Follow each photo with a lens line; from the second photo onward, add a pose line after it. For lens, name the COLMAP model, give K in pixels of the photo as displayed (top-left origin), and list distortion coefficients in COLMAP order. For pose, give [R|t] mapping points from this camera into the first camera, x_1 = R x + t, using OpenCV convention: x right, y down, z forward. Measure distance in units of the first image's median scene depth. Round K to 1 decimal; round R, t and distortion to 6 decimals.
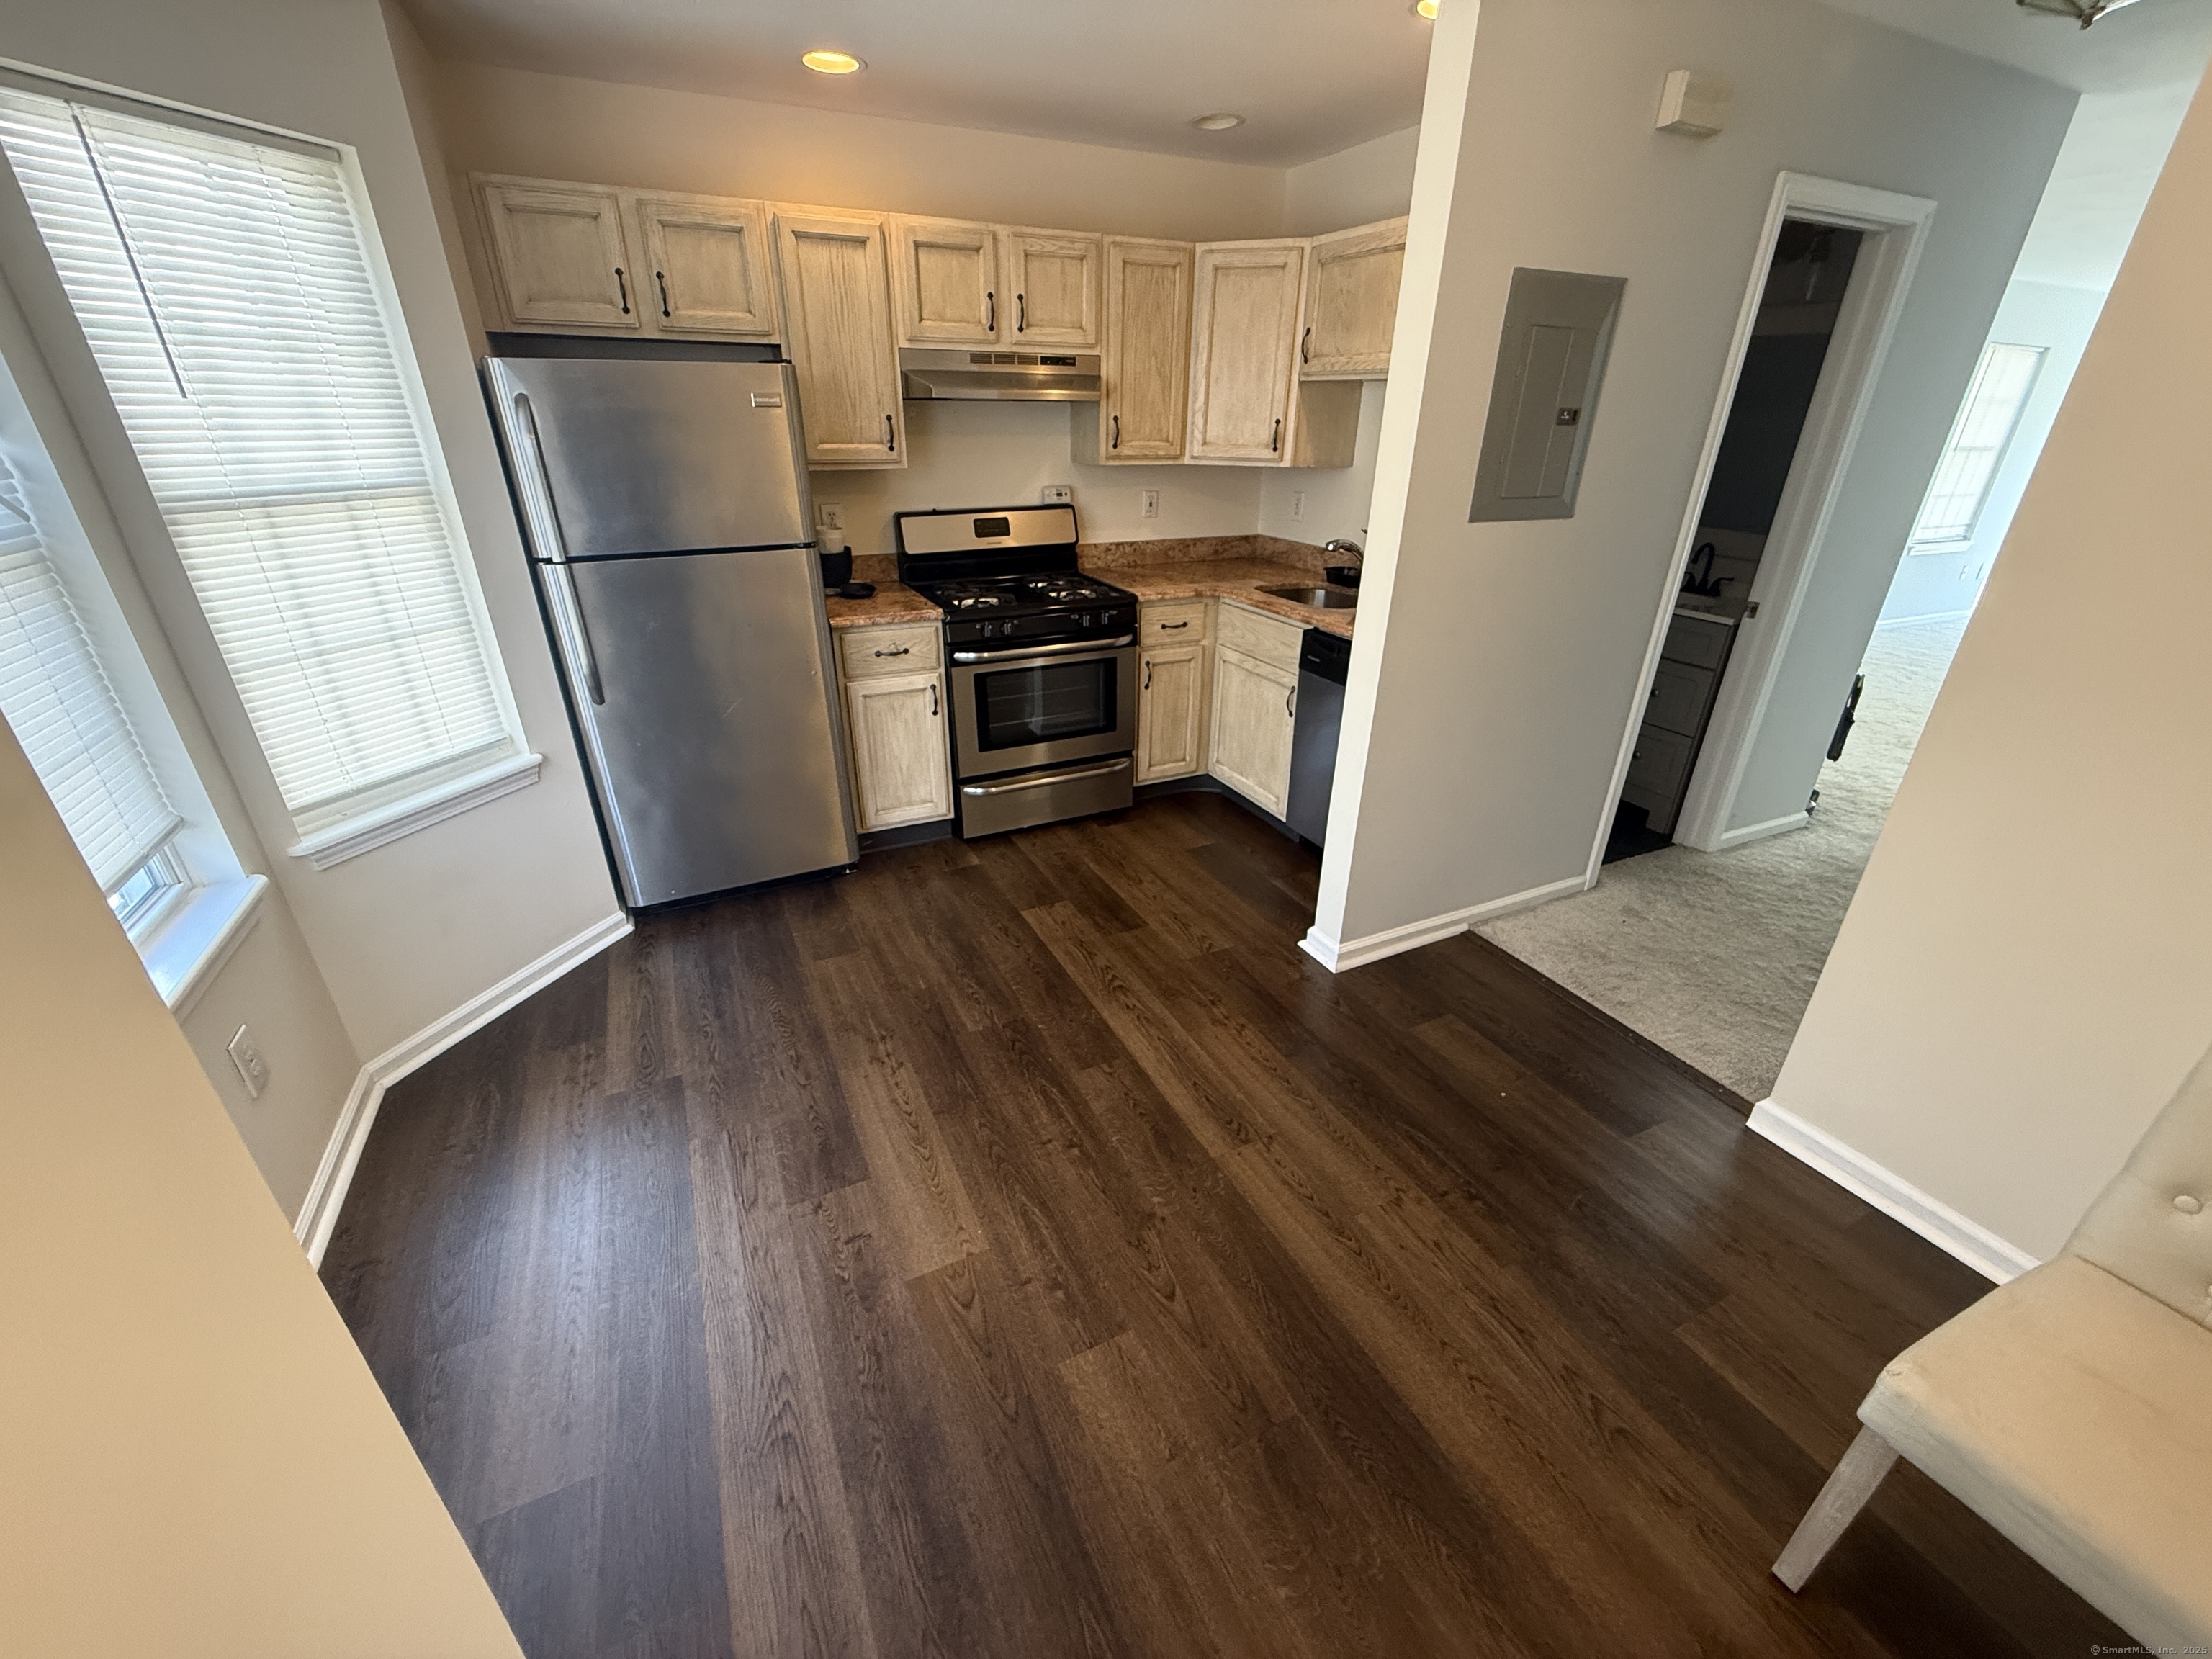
lens RADIAL K [[886.5, 0, 1106.0], [0, 886.5, 829.5], [0, 0, 1]] dist [-0.001185, 0.000012]
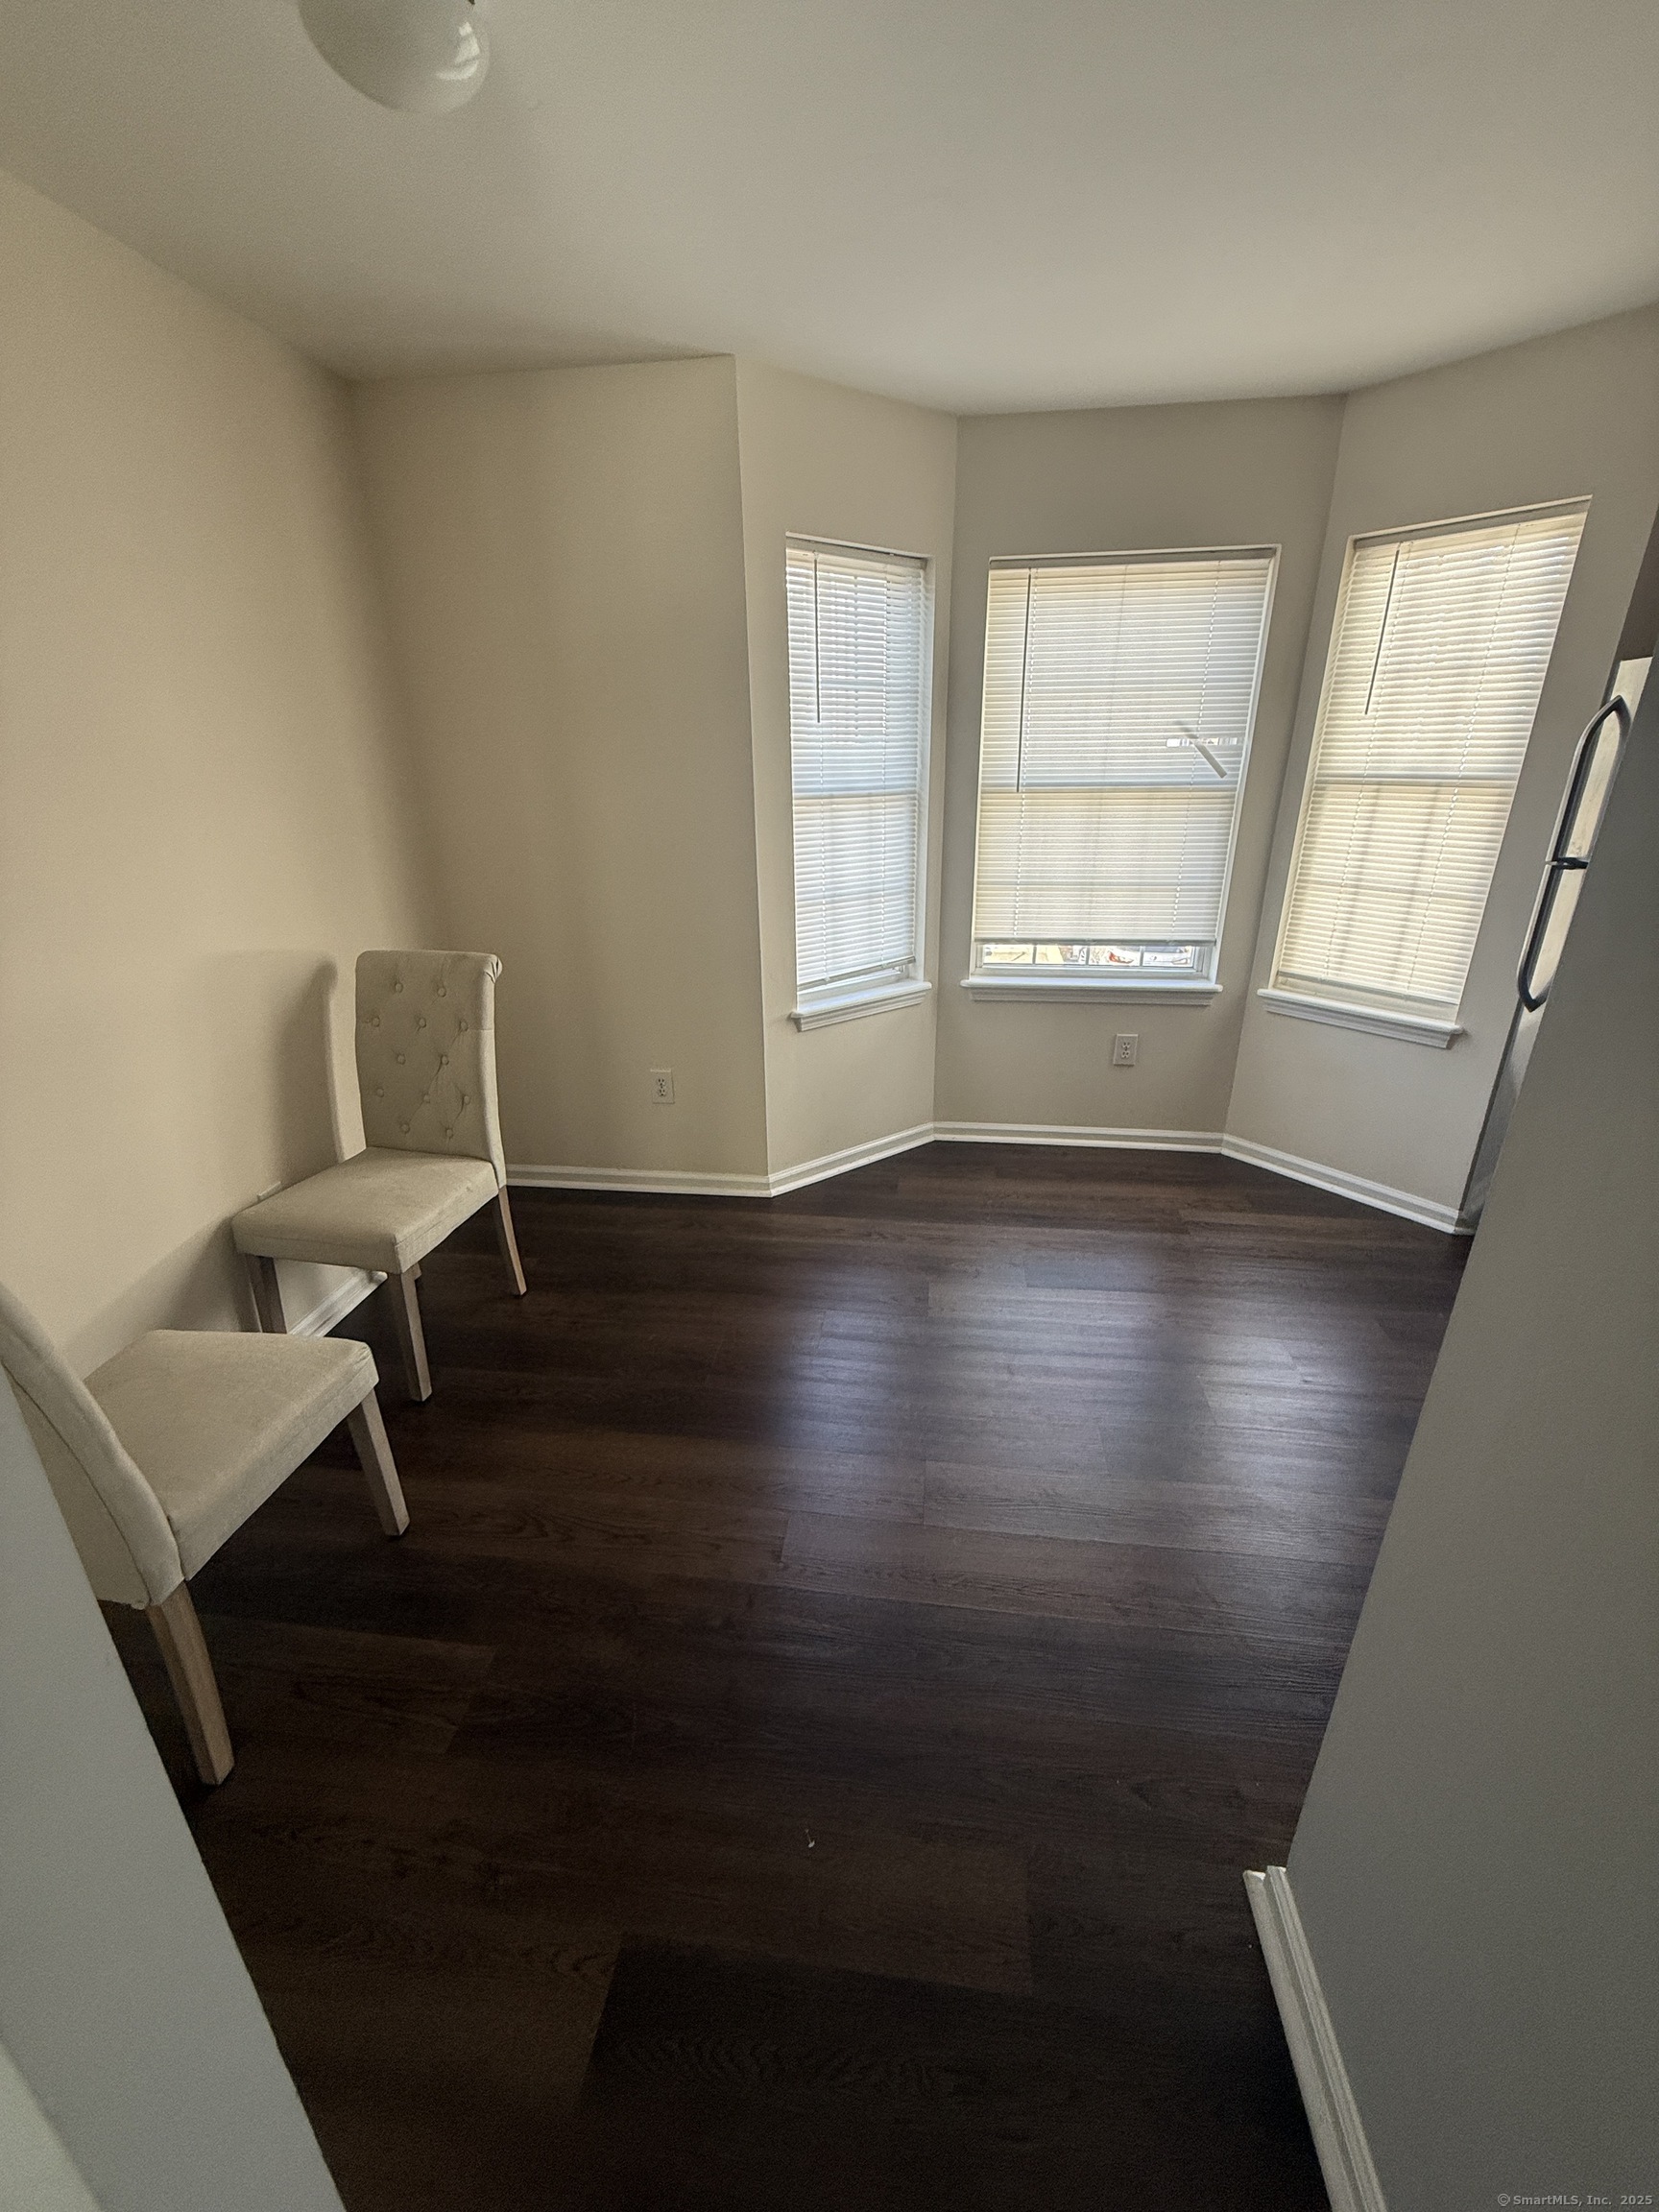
lens RADIAL K [[886.5, 0, 829.5], [0, 886.5, 1106.0], [0, 0, 1]] dist [-0.001185, 0.000012]
pose [[-0.552421, 0.309679, -0.773906, 0.810862], [-0.347287, 0.758508, 0.551414, -0.424720], [0.757775, 0.573380, -0.311468, 1.000579]]
